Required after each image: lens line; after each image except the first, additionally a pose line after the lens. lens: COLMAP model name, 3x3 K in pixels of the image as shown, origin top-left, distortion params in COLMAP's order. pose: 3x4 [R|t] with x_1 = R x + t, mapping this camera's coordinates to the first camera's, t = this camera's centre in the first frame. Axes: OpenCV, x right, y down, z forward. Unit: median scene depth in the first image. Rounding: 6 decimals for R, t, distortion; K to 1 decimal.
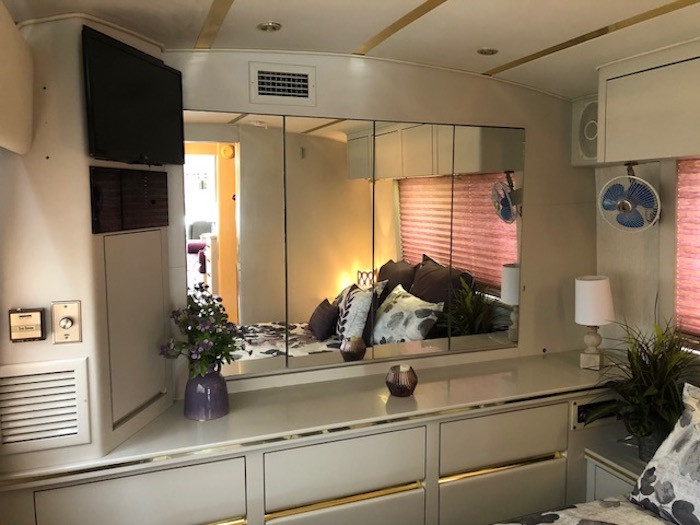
lens RADIAL K [[572.4, 0, 349.6], [0, 572.4, 261.8], [0, 0, 1]] dist [0.033228, -0.036692]
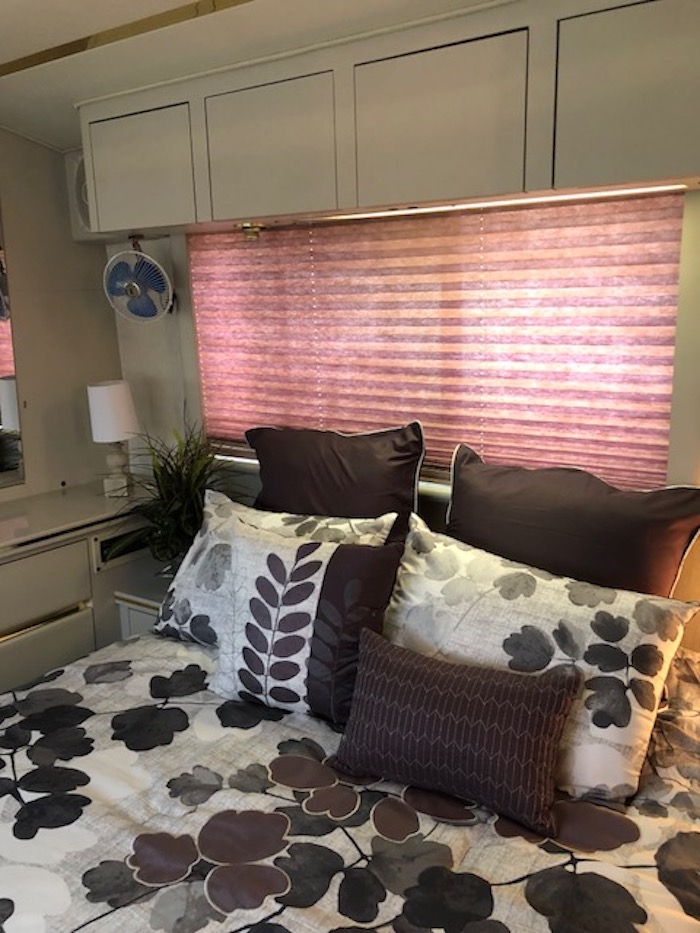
lens RADIAL K [[762.9, 0, 350.4], [0, 762.9, 465.2], [0, 0, 1]] dist [0.033228, -0.036692]
pose [[0.822979, -0.116620, 0.555972, 0.103244], [0.068231, 0.991908, 0.107063, 0.054178], [-0.563959, -0.050176, 0.824277, -0.074465]]
